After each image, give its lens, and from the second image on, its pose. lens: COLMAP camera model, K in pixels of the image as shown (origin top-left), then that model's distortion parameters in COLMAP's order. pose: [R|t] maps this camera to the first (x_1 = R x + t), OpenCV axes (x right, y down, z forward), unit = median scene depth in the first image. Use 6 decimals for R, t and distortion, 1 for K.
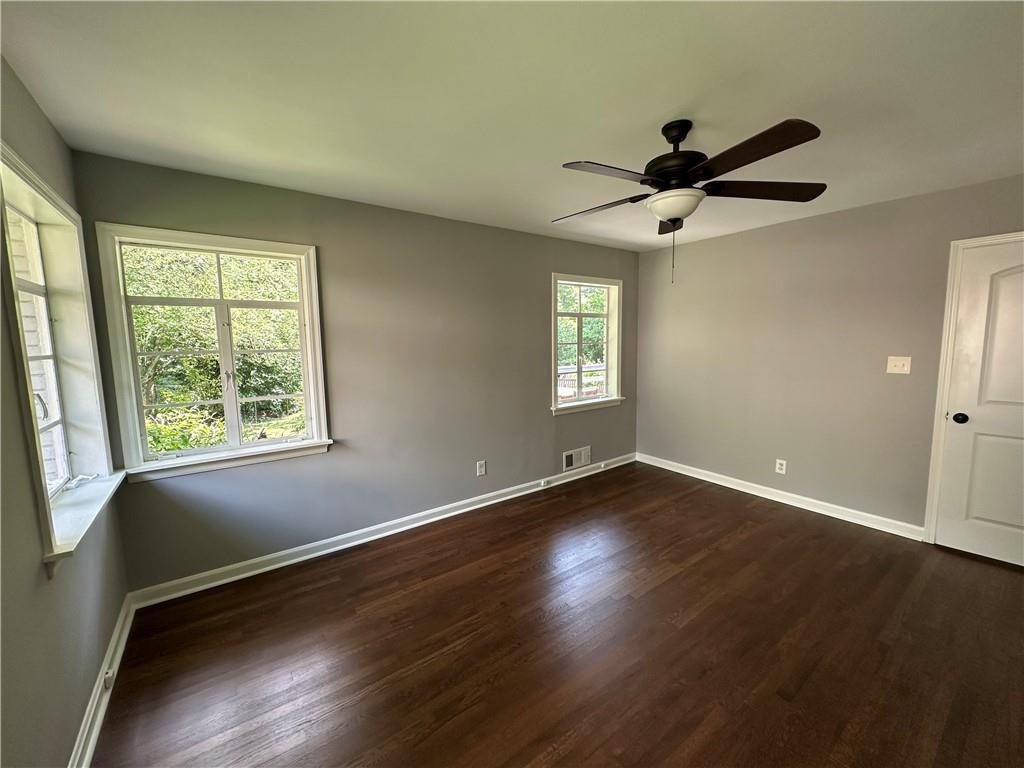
lens RADIAL K [[410.6, 0, 511.3], [0, 410.6, 386.4], [0, 0, 1]] dist [-0.000948, 0.000003]
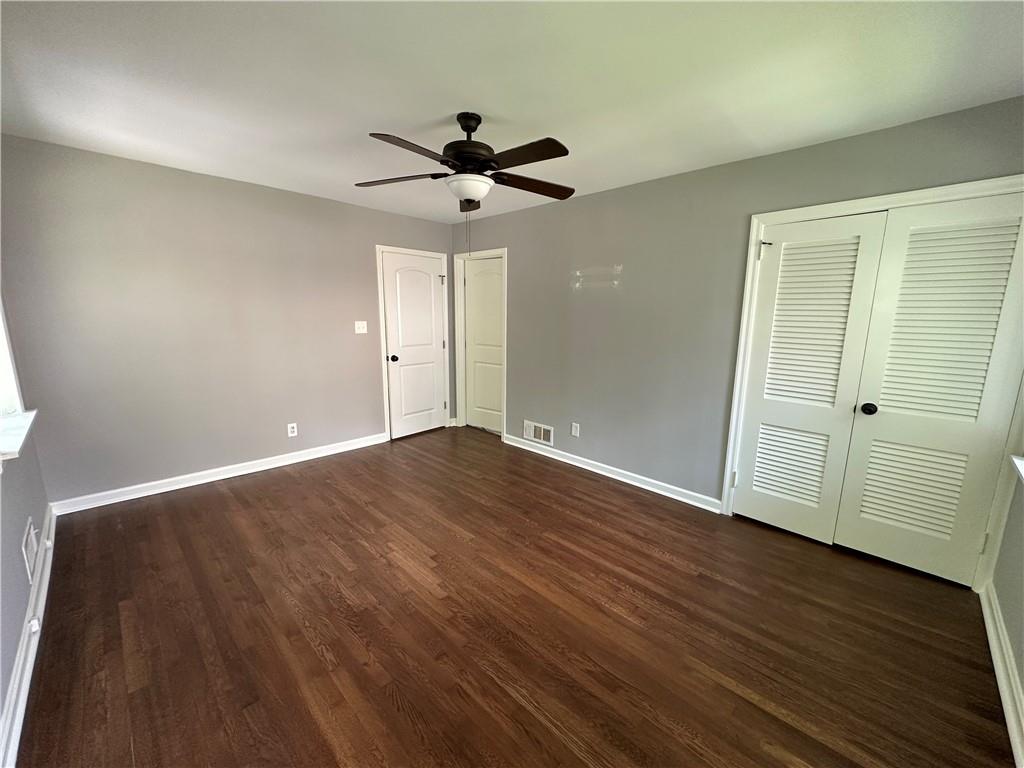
lens RADIAL K [[410.6, 0, 516.6], [0, 410.6, 385.9], [0, 0, 1]] dist [-0.000948, 0.000003]
pose [[-0.181909, -0.161040, 0.970039, -0.571438], [0.100545, 0.978281, 0.181263, -0.060272], [-0.978161, 0.130506, -0.161766, 0.763162]]
